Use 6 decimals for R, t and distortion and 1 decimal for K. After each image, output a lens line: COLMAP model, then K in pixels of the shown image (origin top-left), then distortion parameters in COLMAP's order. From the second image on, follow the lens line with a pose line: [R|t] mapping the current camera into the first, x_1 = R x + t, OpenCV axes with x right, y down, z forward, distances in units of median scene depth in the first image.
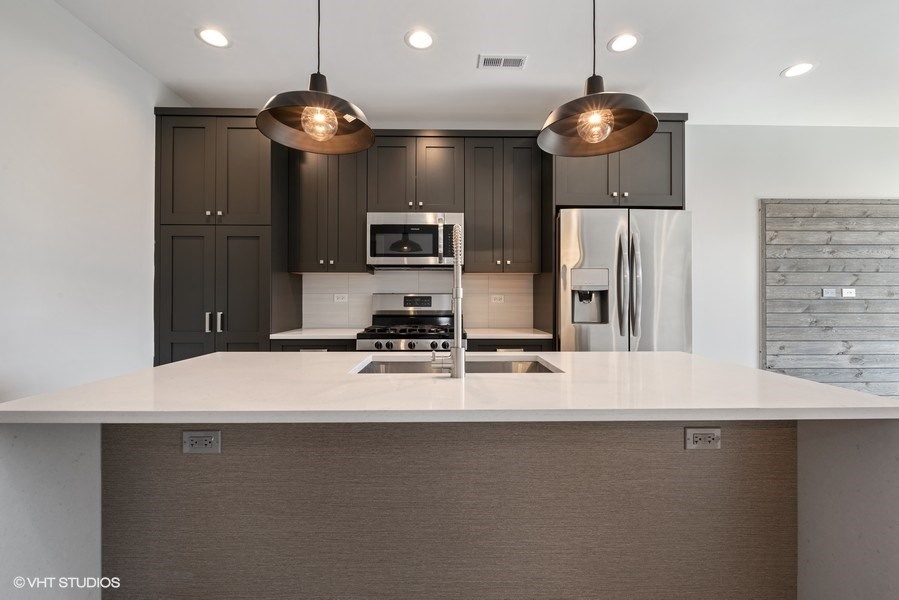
lens RADIAL K [[386.6, 0, 448.6], [0, 386.6, 299.5], [0, 0, 1]] dist [0.000170, 0.000351]
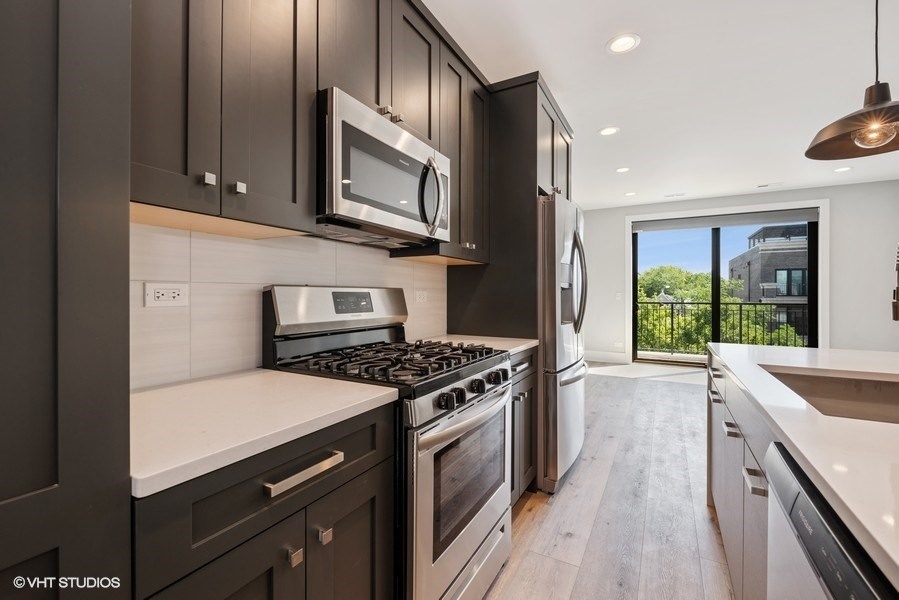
lens RADIAL K [[386.6, 0, 450.0], [0, 386.6, 296.7], [0, 0, 1]] dist [0.000170, 0.000351]
pose [[0.503951, -0.002138, 0.863729, -0.448143], [-0.000722, 0.999996, 0.002897, -0.003806], [-0.863732, -0.002083, 0.503948, 0.609434]]
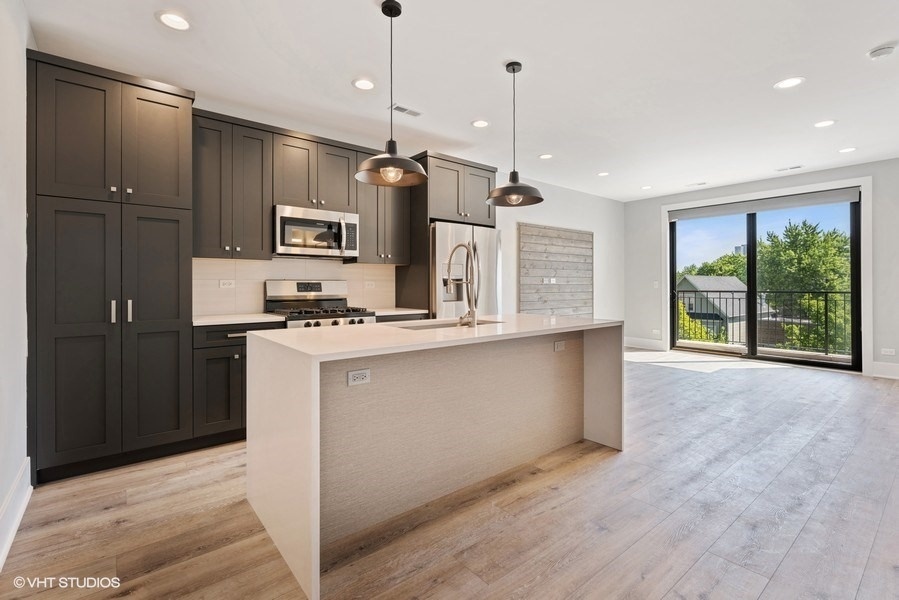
lens RADIAL K [[414.8, 0, 452.6], [0, 414.8, 285.5], [0, 0, 1]] dist [-0.001693, -0.002986]
pose [[0.786511, -0.002832, 0.617570, -0.479232], [0.002358, 0.999996, 0.001582, -0.000420], [-0.617572, 0.000212, 0.786515, -0.188605]]
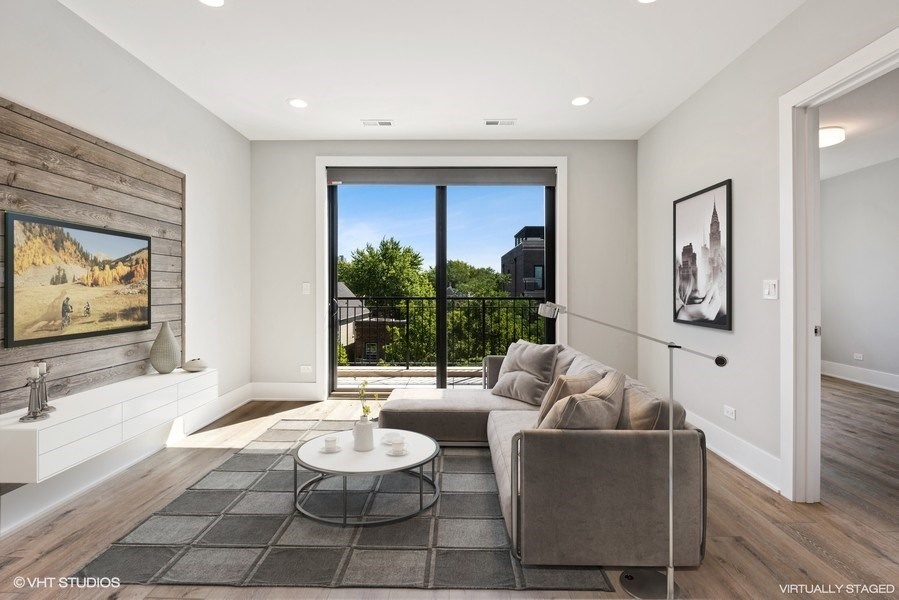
lens RADIAL K [[414.8, 0, 448.0], [0, 414.8, 285.0], [0, 0, 1]] dist [-0.001693, -0.002986]
pose [[0.040775, 0.010988, 0.999108, 0.443585], [-0.000800, 0.999940, -0.010964, 0.002136], [-0.999168, -0.000353, 0.040781, 0.374146]]
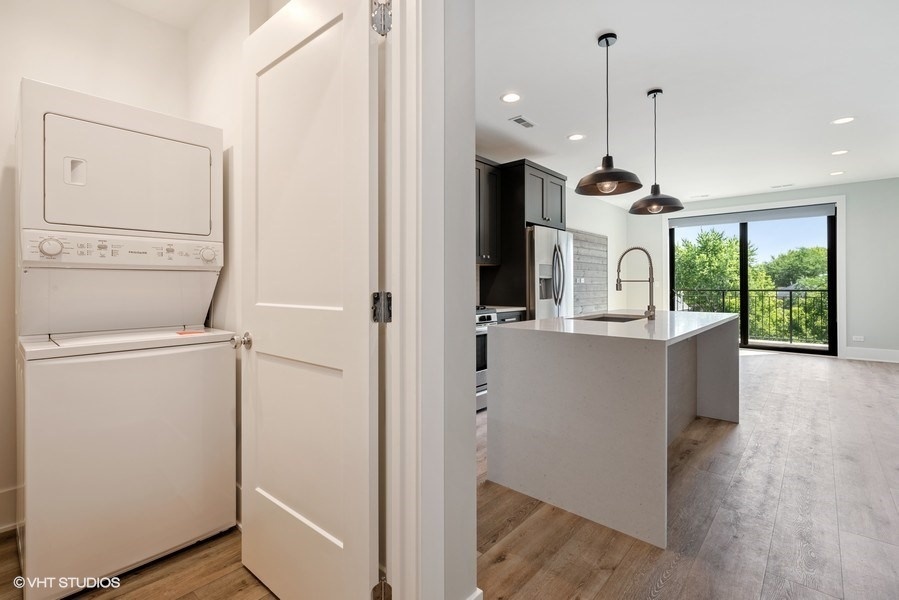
lens RADIAL K [[414.8, 0, 448.5], [0, 414.8, 283.9], [0, 0, 1]] dist [-0.001693, -0.002986]
pose [[0.681885, 0.000239, 0.731460, -0.910715], [0.002999, 0.999991, -0.003122, 0.003105], [-0.731454, 0.004322, 0.681878, 0.100470]]
